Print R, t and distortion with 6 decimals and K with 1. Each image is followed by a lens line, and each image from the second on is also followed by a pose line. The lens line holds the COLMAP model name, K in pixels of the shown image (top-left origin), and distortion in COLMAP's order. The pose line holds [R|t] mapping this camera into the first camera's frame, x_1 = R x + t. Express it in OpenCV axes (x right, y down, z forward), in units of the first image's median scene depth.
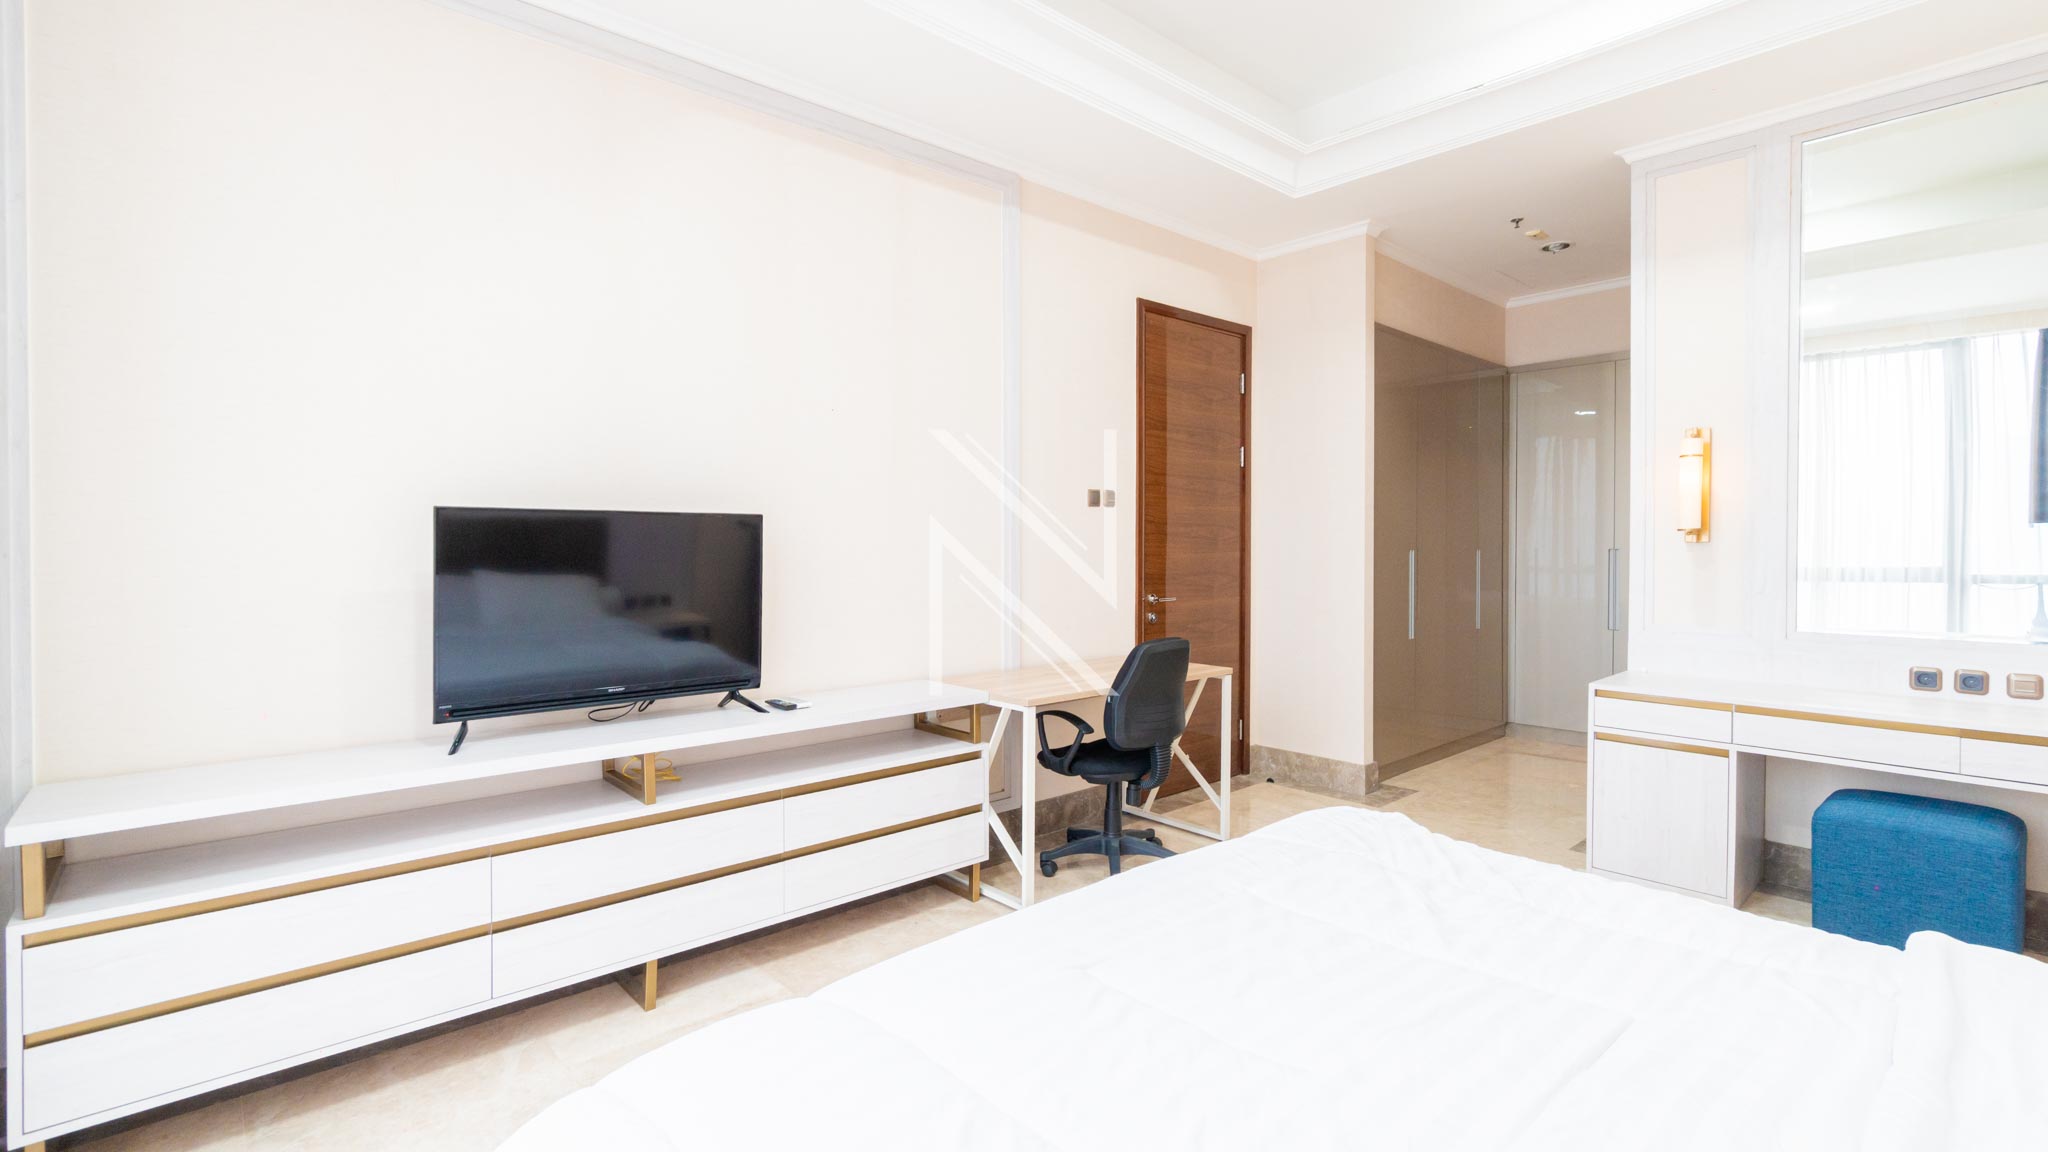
lens RADIAL K [[928.6, 0, 1052.8], [0, 928.6, 558.0], [0, 0, 1]] dist [0.024559, 0.000056]
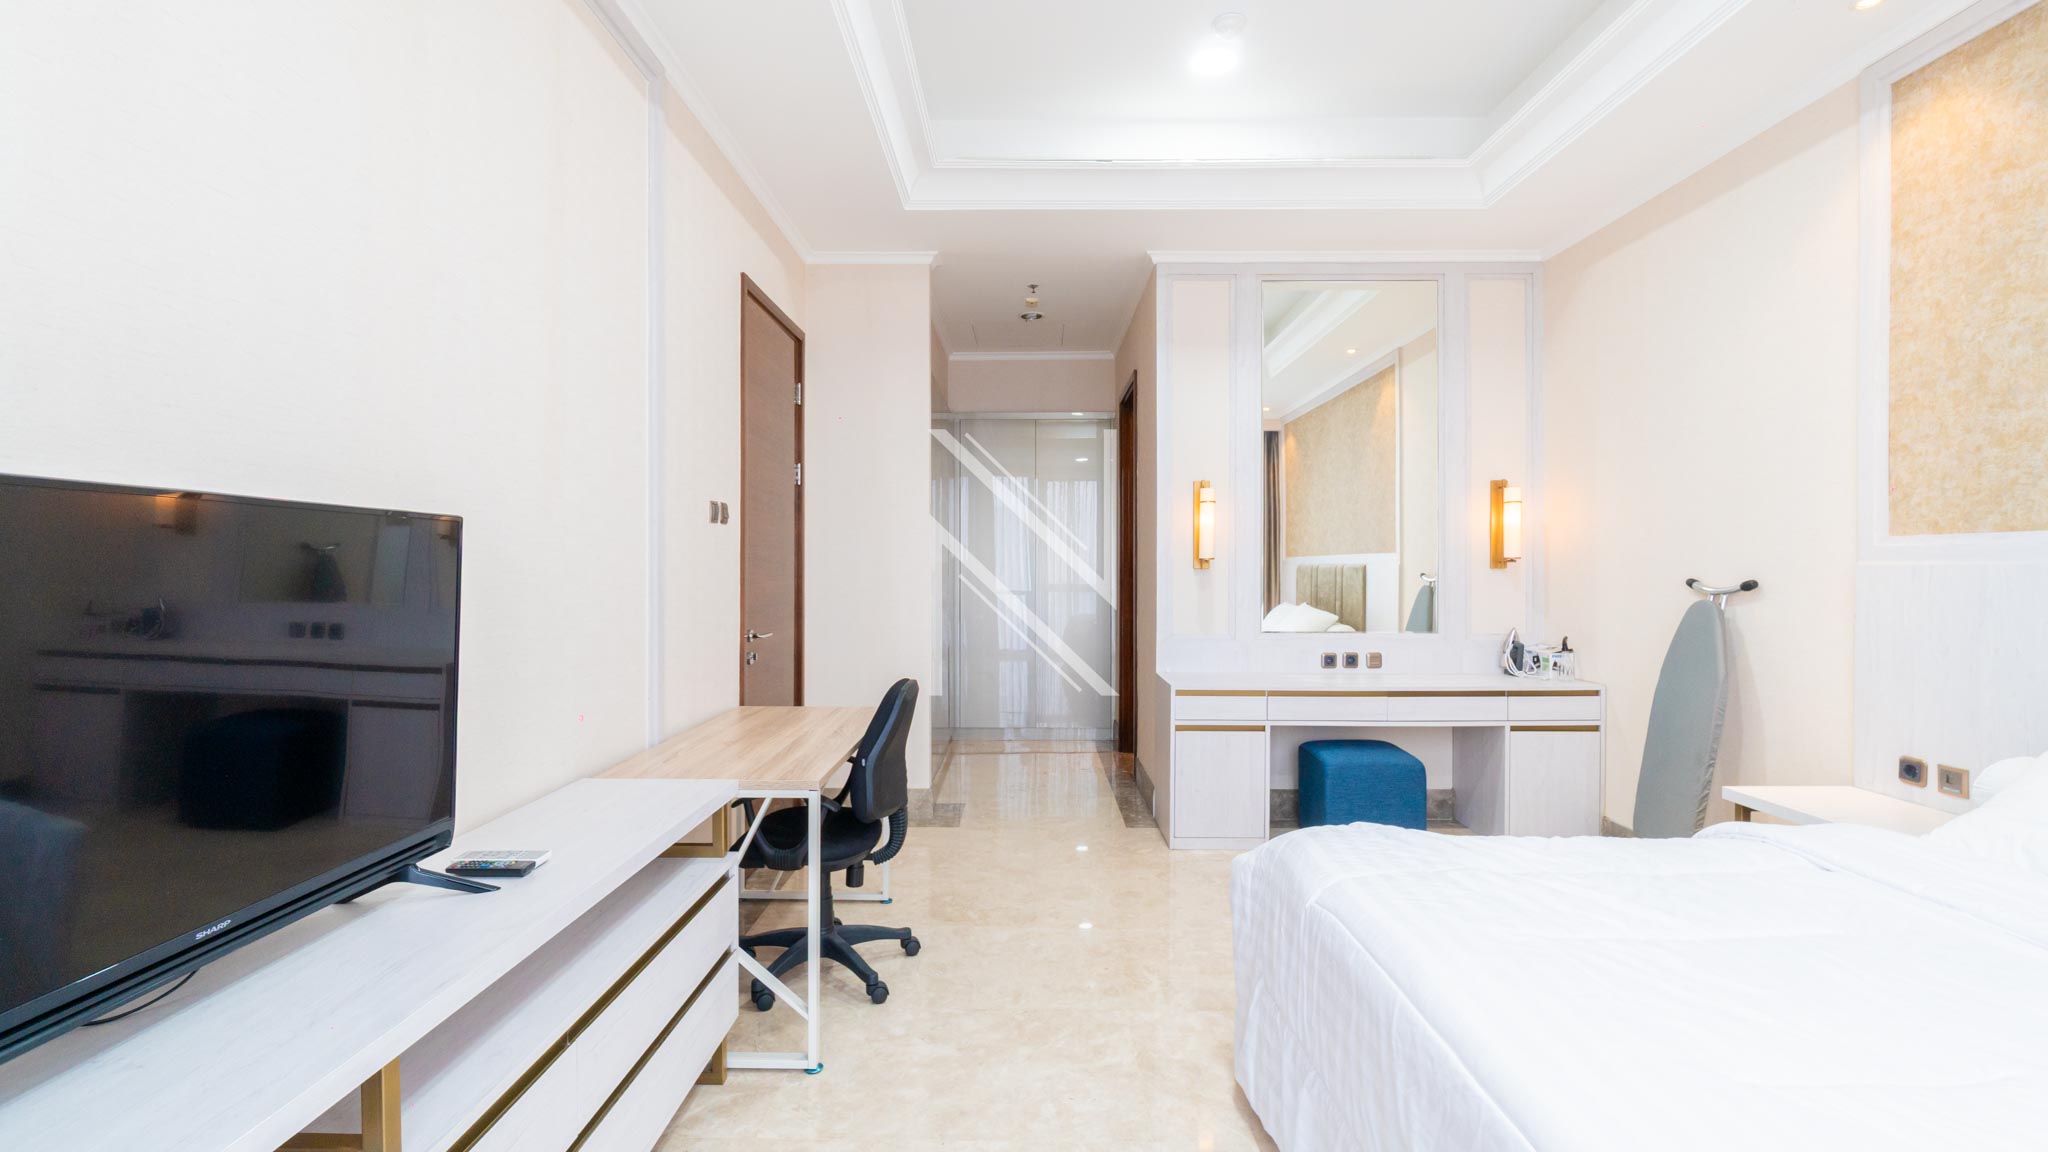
lens RADIAL K [[875.3, 0, 1012.0], [0, 875.3, 574.7], [0, 0, 1]] dist [-0.001648, 0.000683]
pose [[0.693983, -0.004754, 0.719976, -0.354441], [0.009509, 0.999952, -0.002563, -0.007388], [-0.719929, 0.008625, 0.693994, 0.338651]]
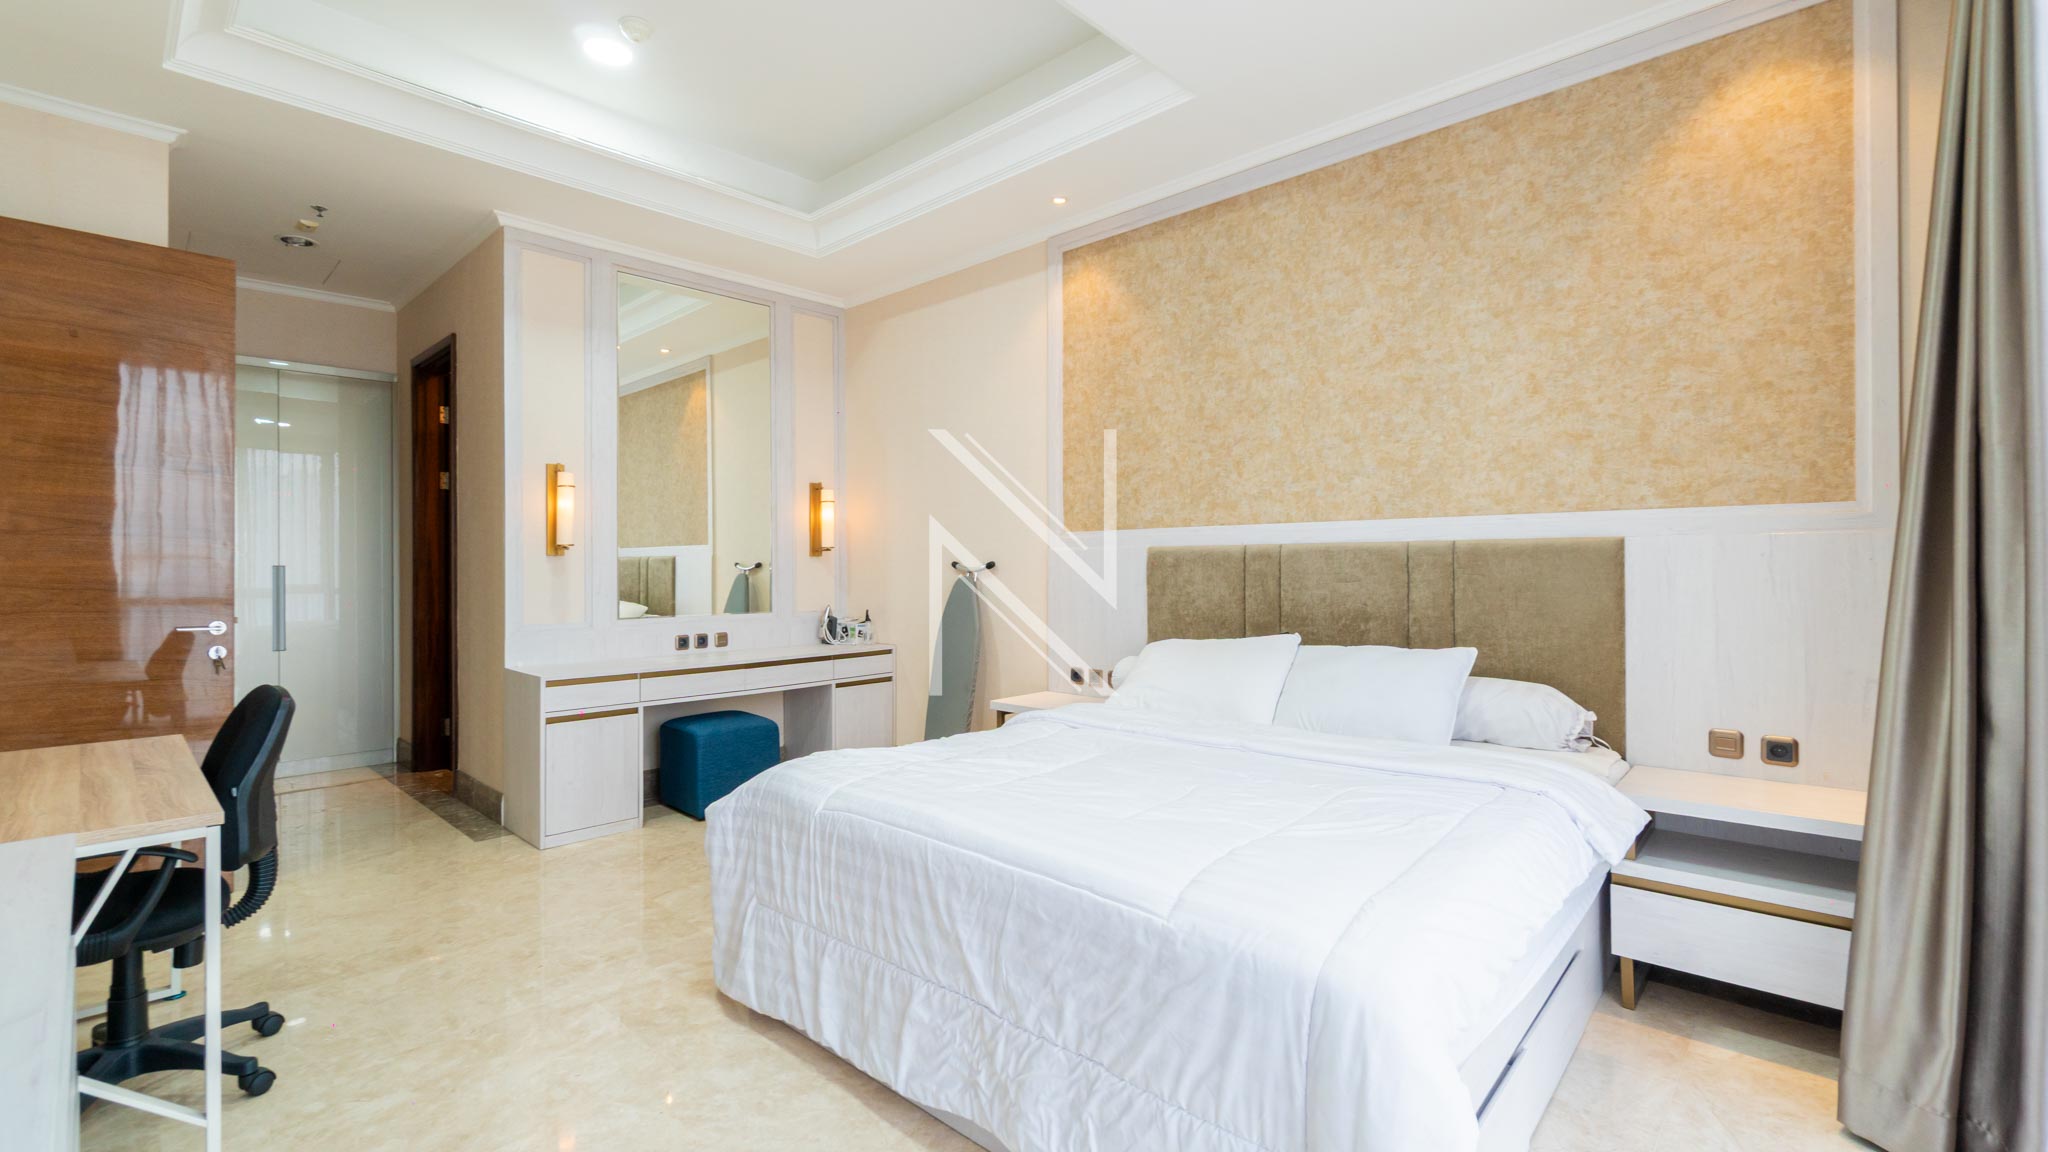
lens RADIAL K [[893.7, 0, 993.5], [0, 893.7, 567.5], [0, 0, 1]] dist [-0.001483, 0.000105]
pose [[-0.042624, -0.001733, 0.999090, -0.505679], [0.019005, 0.999816, 0.002545, 0.006993], [-0.998910, 0.019096, -0.042583, 0.456331]]
